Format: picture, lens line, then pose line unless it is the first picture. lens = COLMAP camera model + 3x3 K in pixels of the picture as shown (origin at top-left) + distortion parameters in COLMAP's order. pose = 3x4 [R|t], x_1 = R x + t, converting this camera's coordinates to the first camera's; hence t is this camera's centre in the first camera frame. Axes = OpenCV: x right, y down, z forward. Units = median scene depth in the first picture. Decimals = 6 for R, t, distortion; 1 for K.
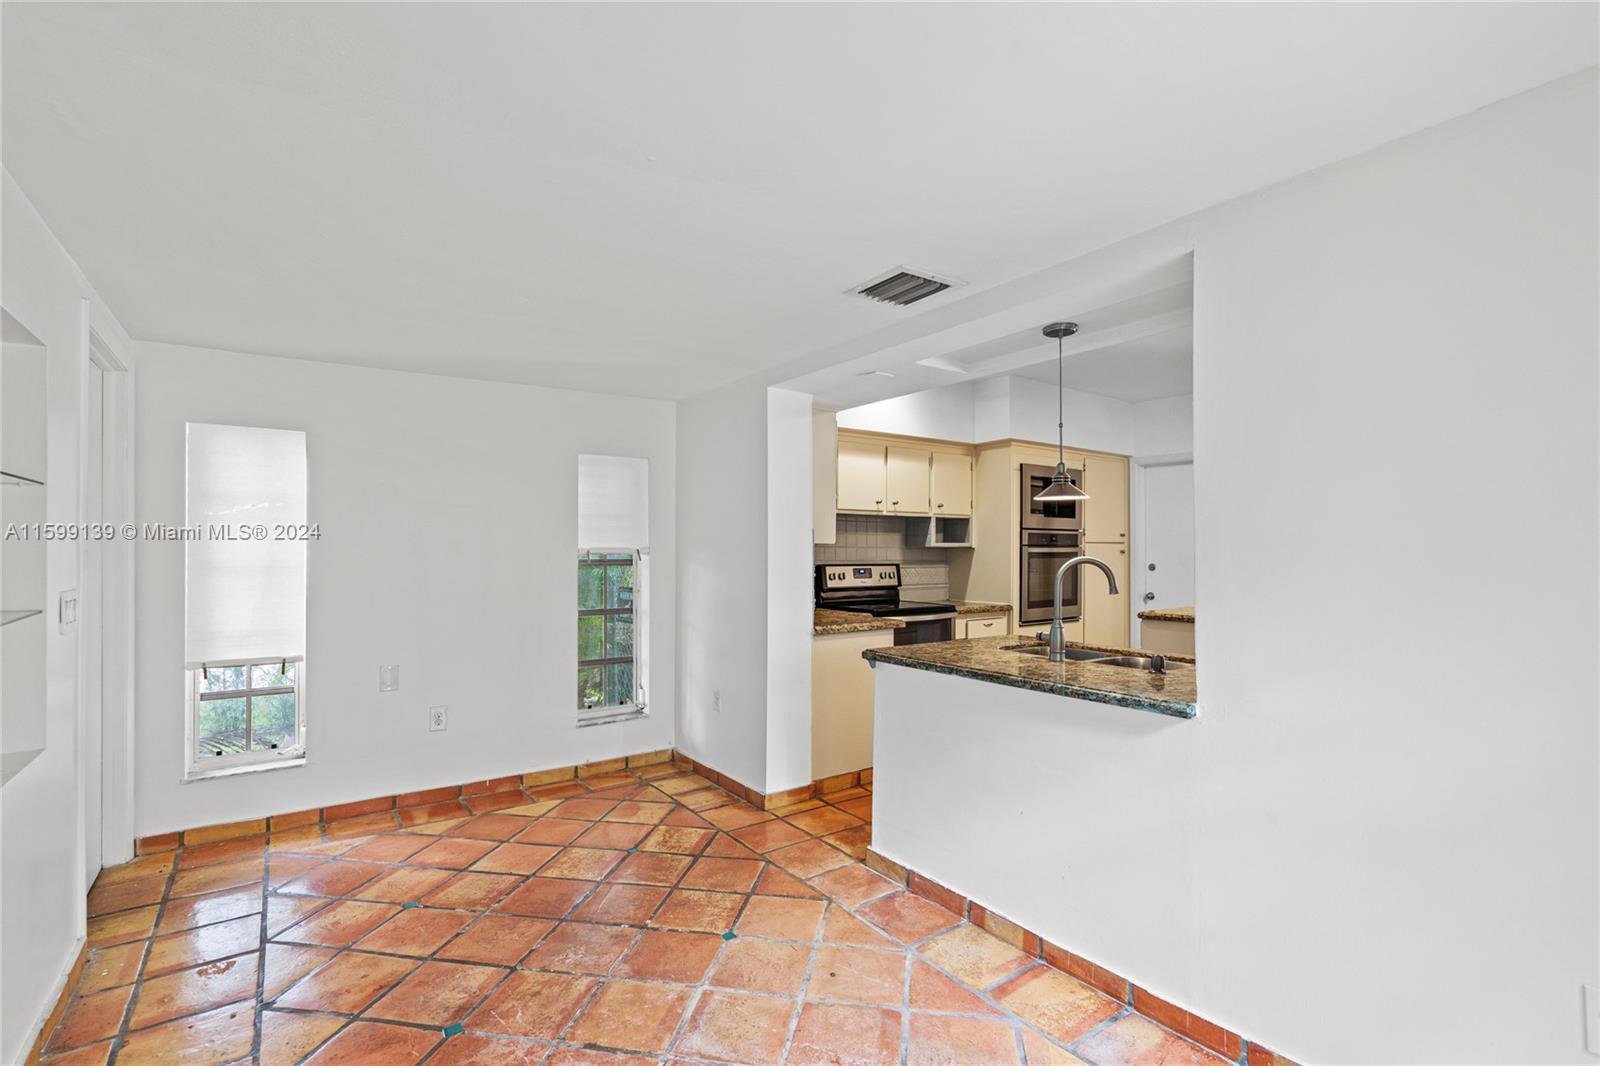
lens RADIAL K [[730.0, 0, 801.0], [0, 730.0, 538.2], [0, 0, 1]] dist [-0.006443, 0.002024]
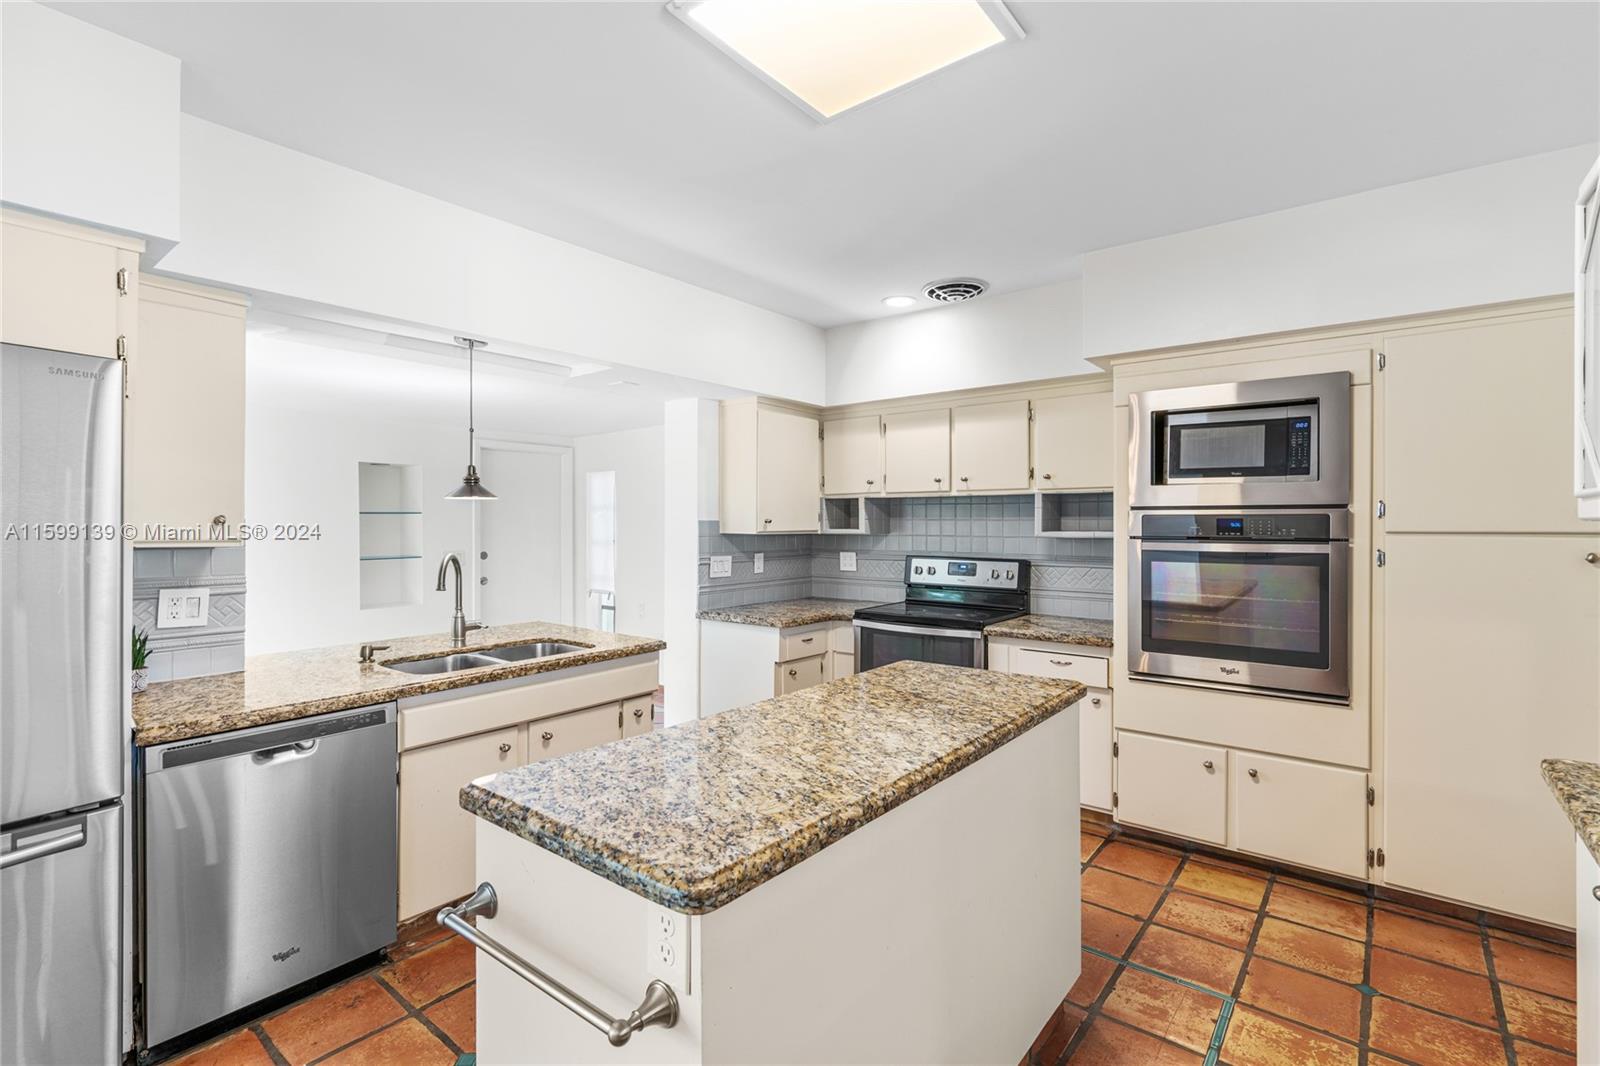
lens RADIAL K [[730.0, 0, 802.4], [0, 730.0, 516.7], [0, 0, 1]] dist [-0.006443, 0.002024]
pose [[0.277389, -0.012045, -0.960682, 0.790590], [0.009778, 0.999905, -0.009714, -0.003246], [0.960708, -0.006699, 0.277481, 0.604905]]
